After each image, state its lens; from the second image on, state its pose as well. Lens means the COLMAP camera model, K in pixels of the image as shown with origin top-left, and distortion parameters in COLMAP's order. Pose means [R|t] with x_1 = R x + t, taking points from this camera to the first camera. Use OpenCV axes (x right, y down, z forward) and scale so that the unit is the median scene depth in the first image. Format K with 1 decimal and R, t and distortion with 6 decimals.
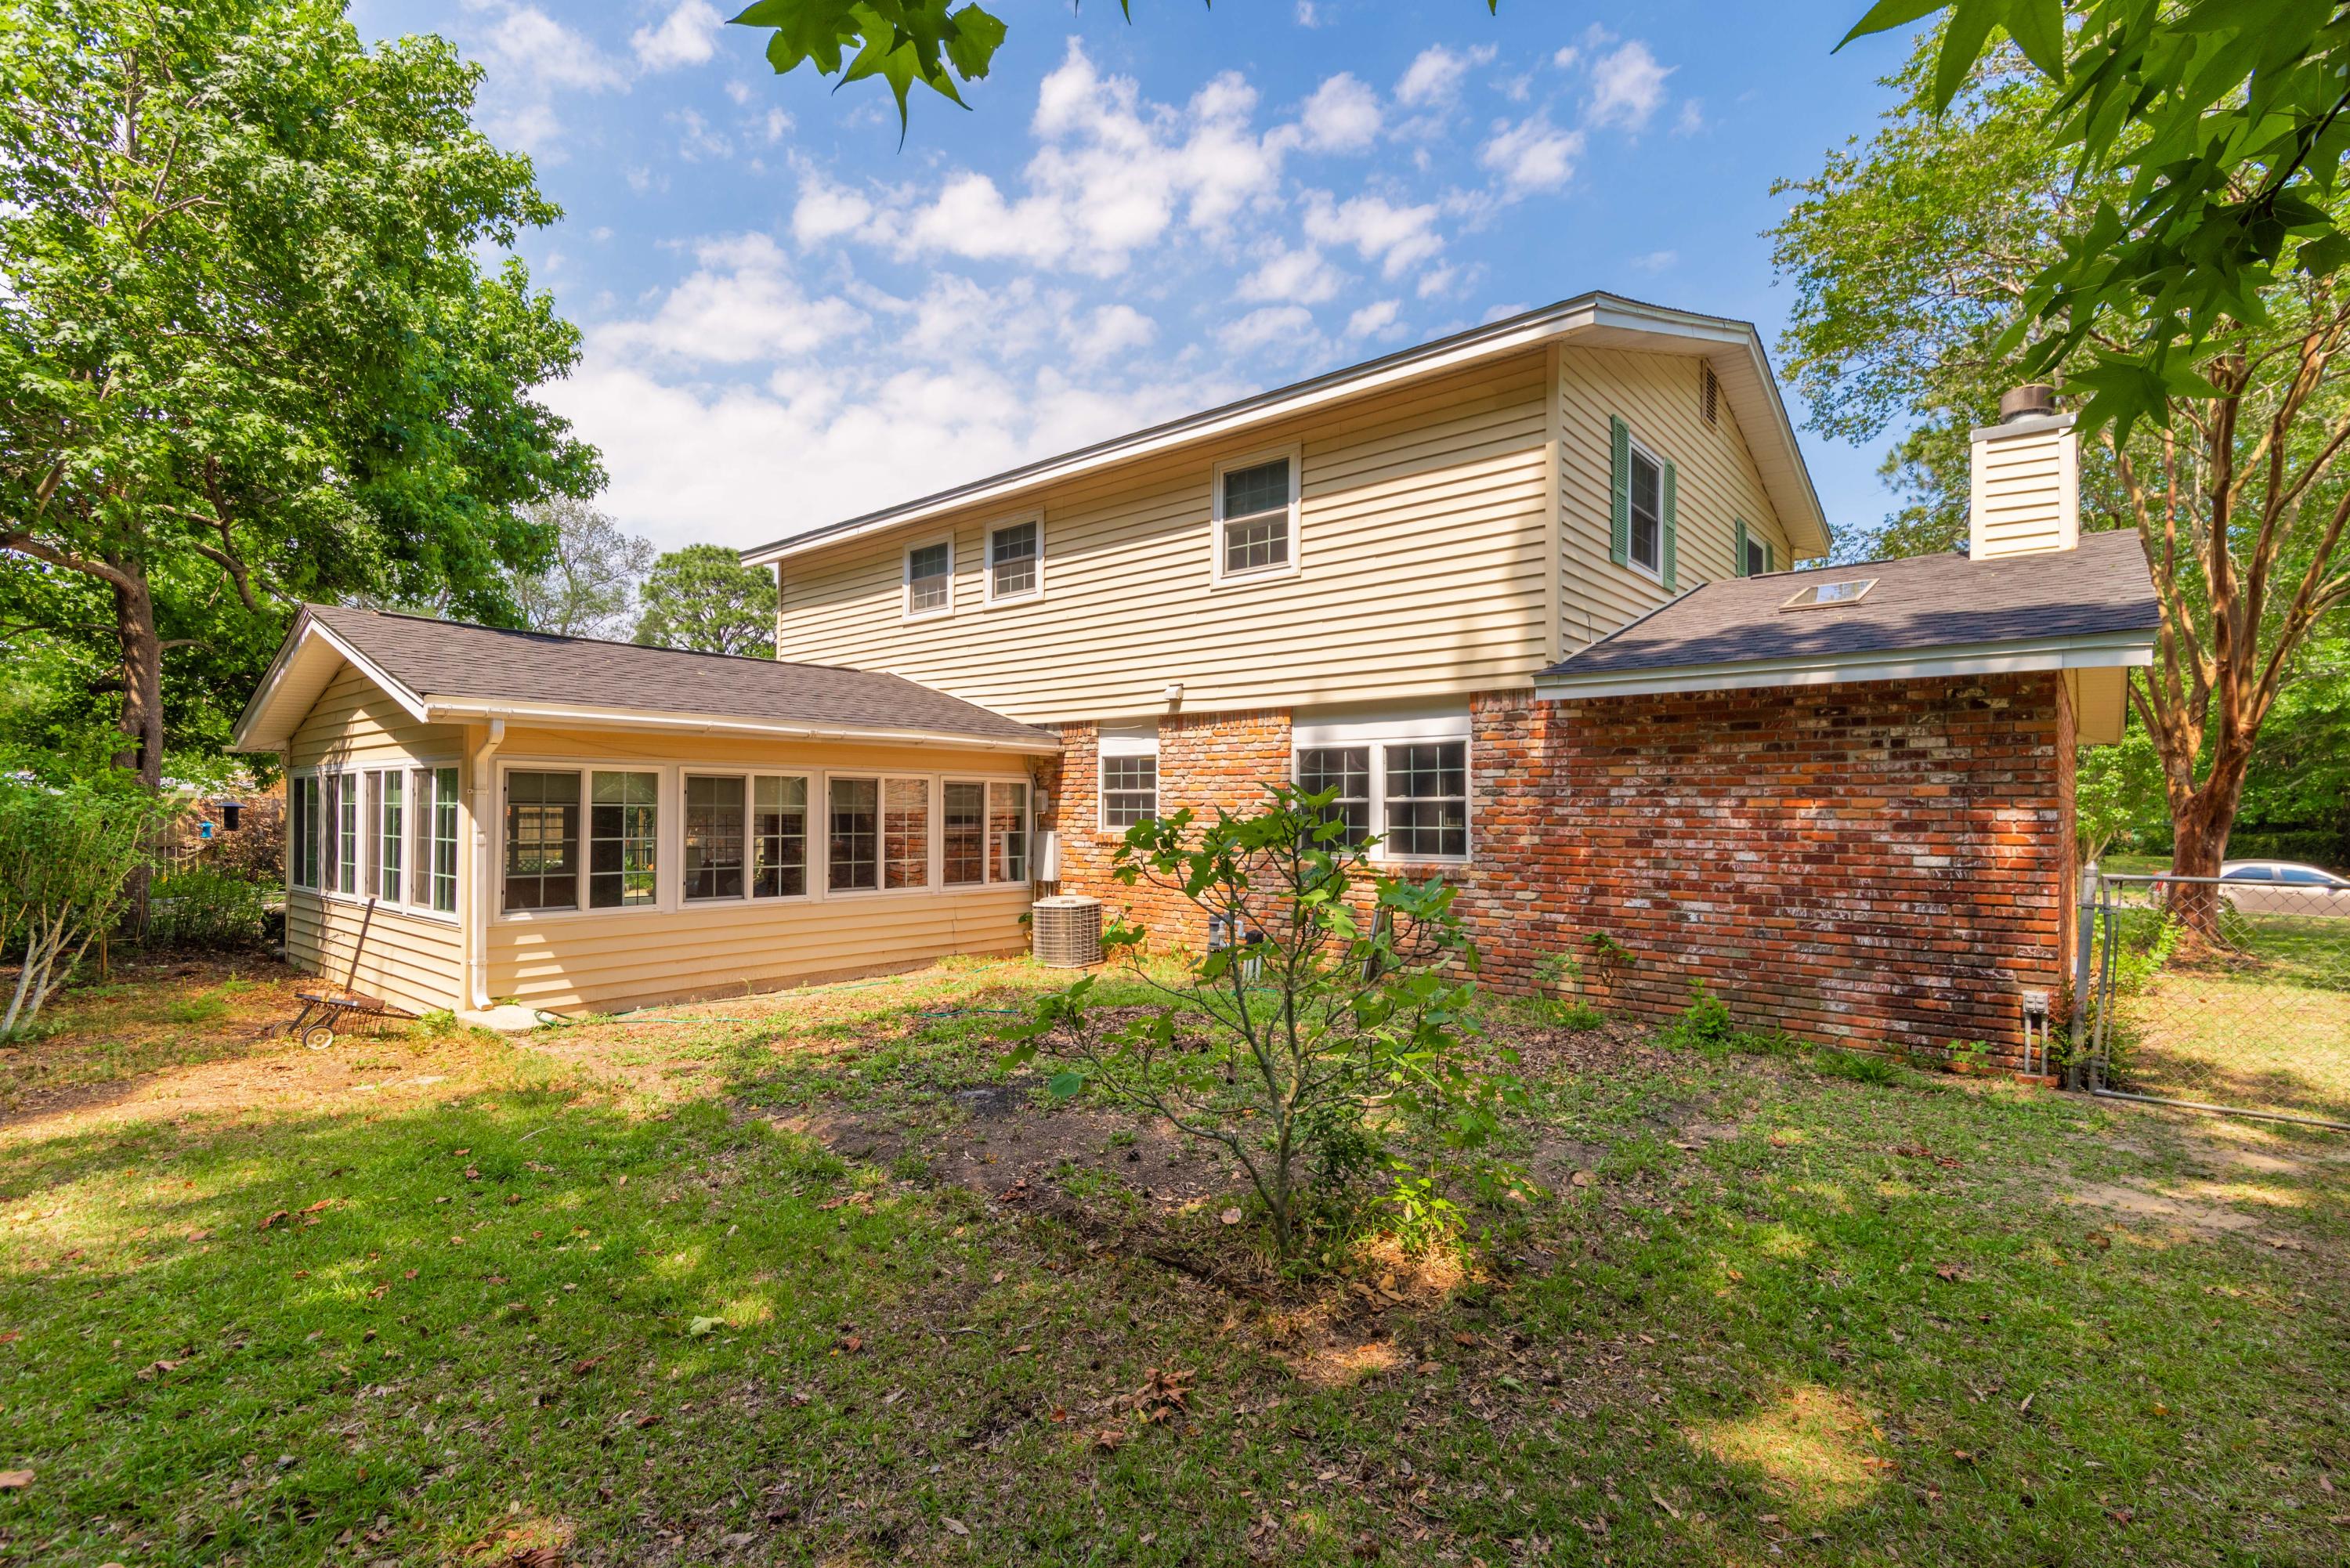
lens RADIAL K [[1083.0, 0, 1182.5], [0, 1083.0, 798.4], [0, 0, 1]] dist [0.009996, -0.000592]
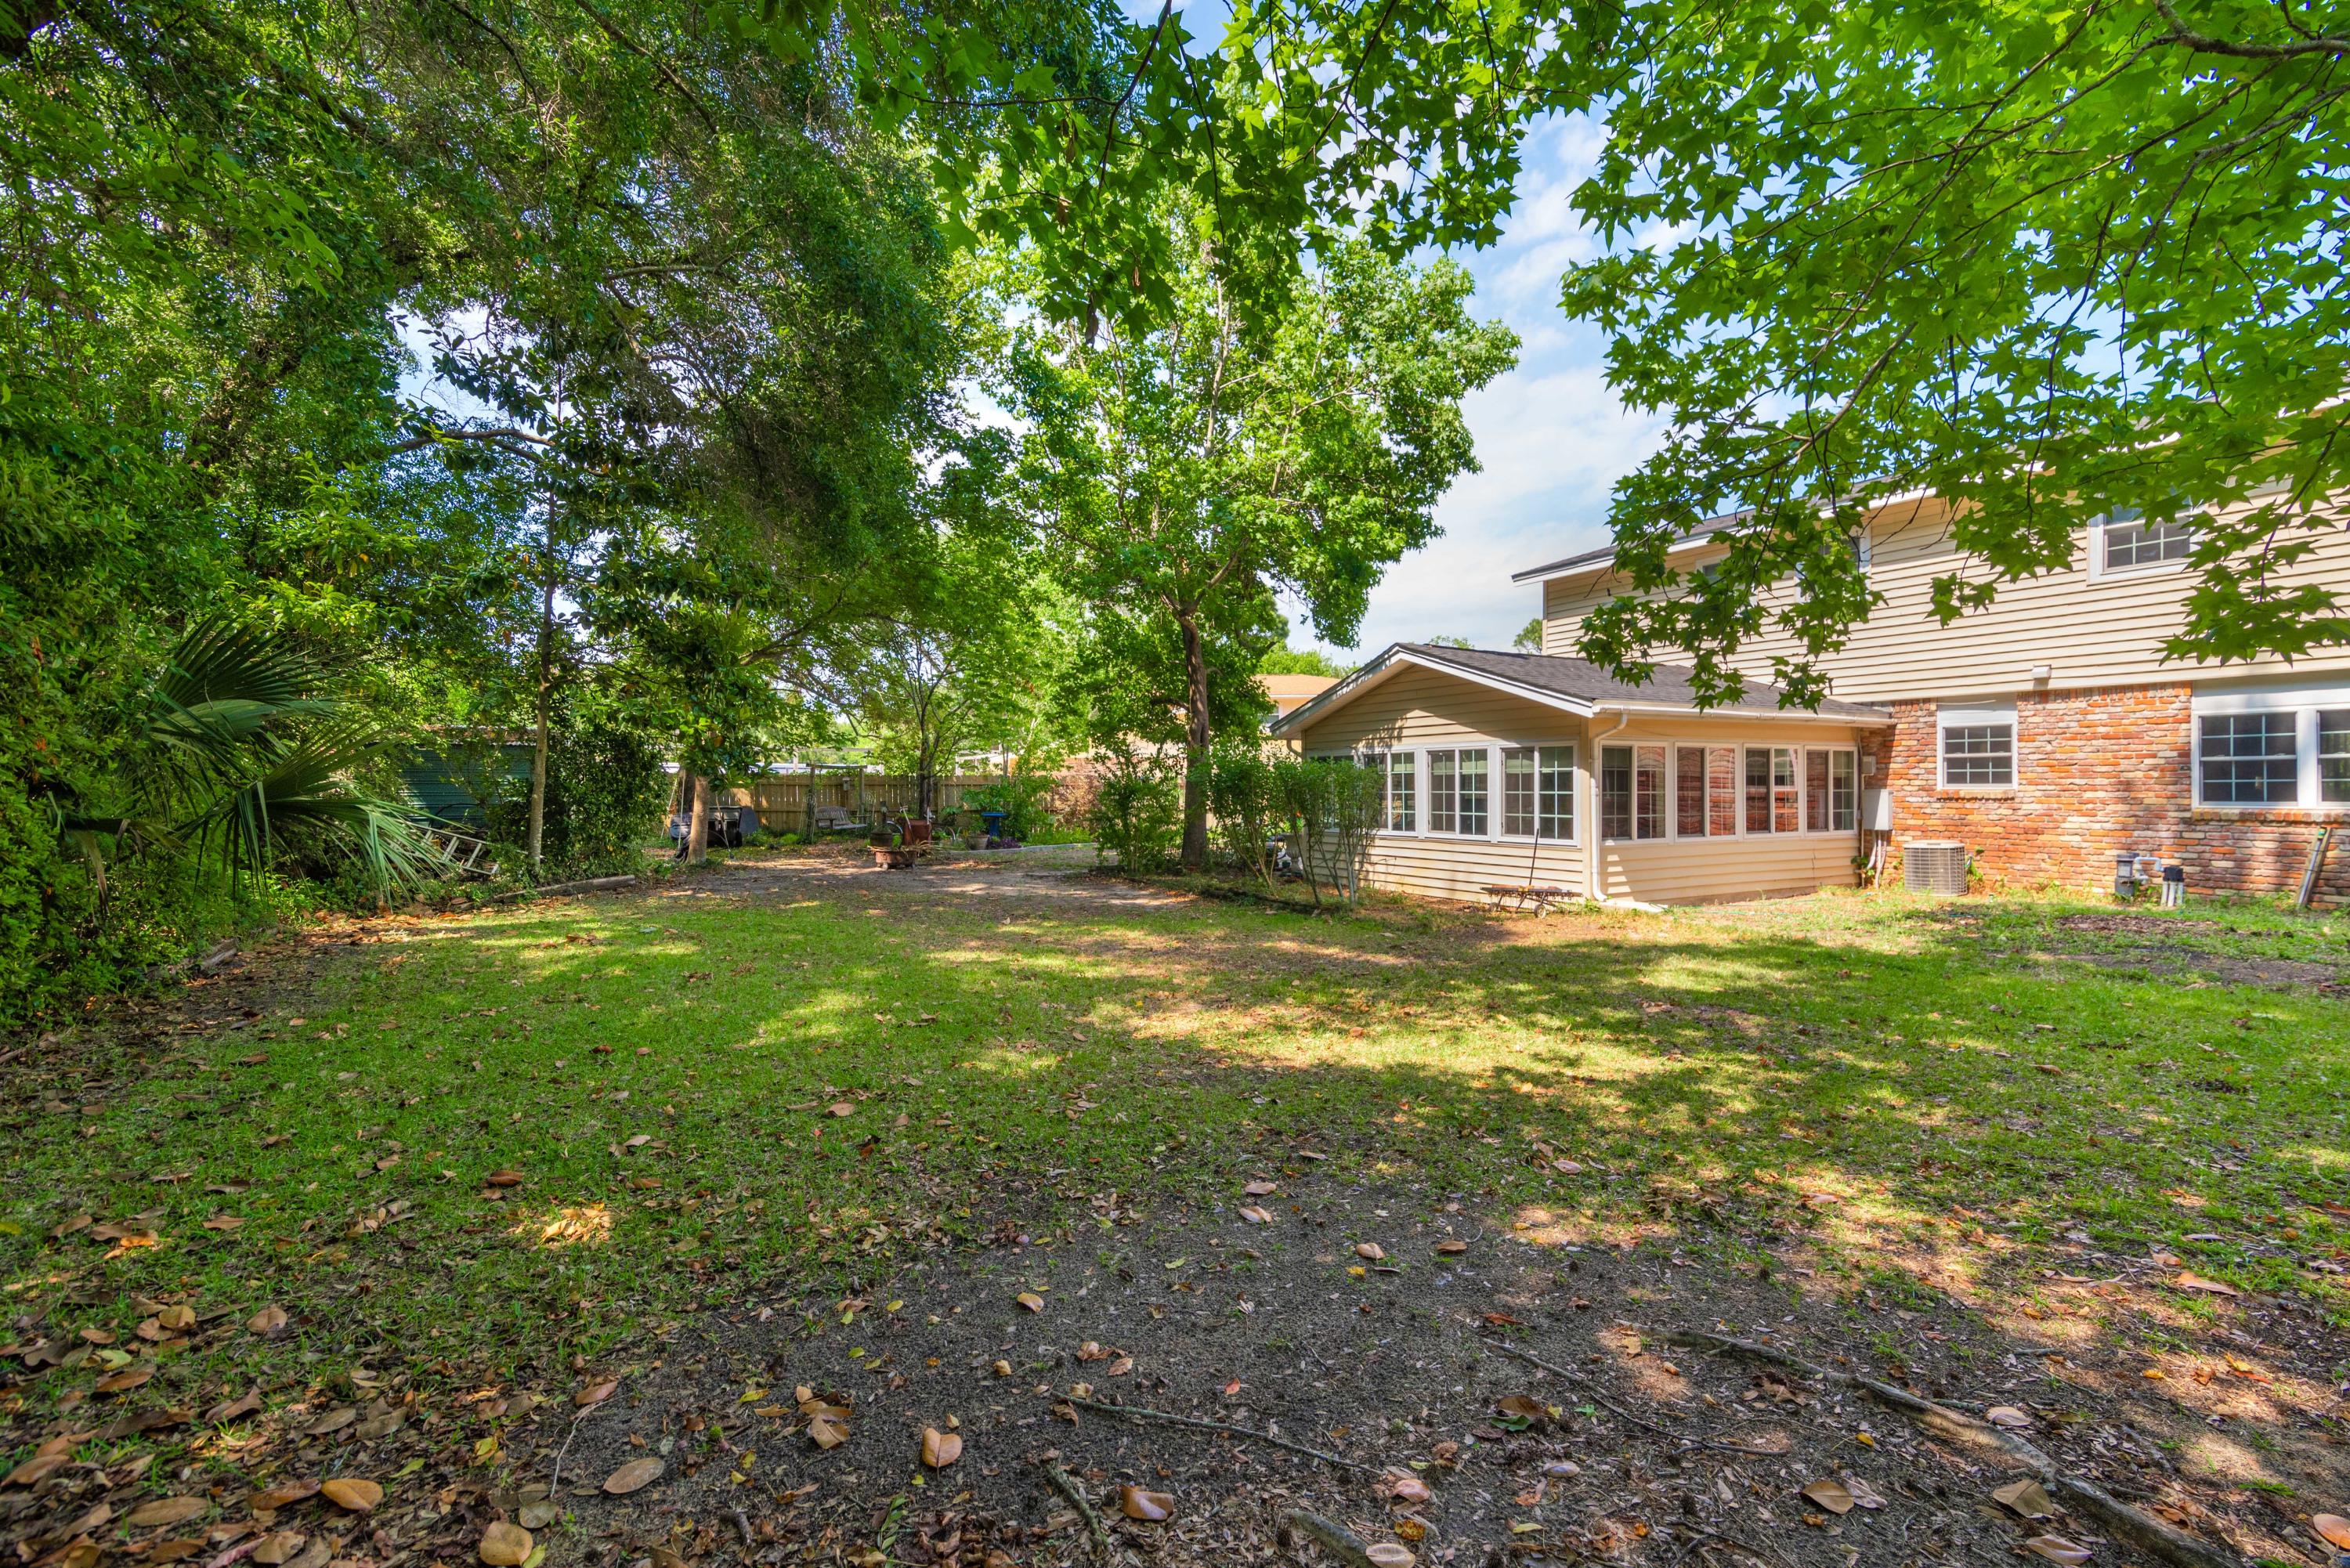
lens RADIAL K [[1083.0, 0, 1172.3], [0, 1083.0, 784.7], [0, 0, 1]] dist [0.009996, -0.000592]
pose [[0.938481, -0.008348, -0.345231, -0.495281], [0.011469, 0.999910, 0.007000, 0.007863], [0.345141, -0.010529, 0.938492, -0.471440]]
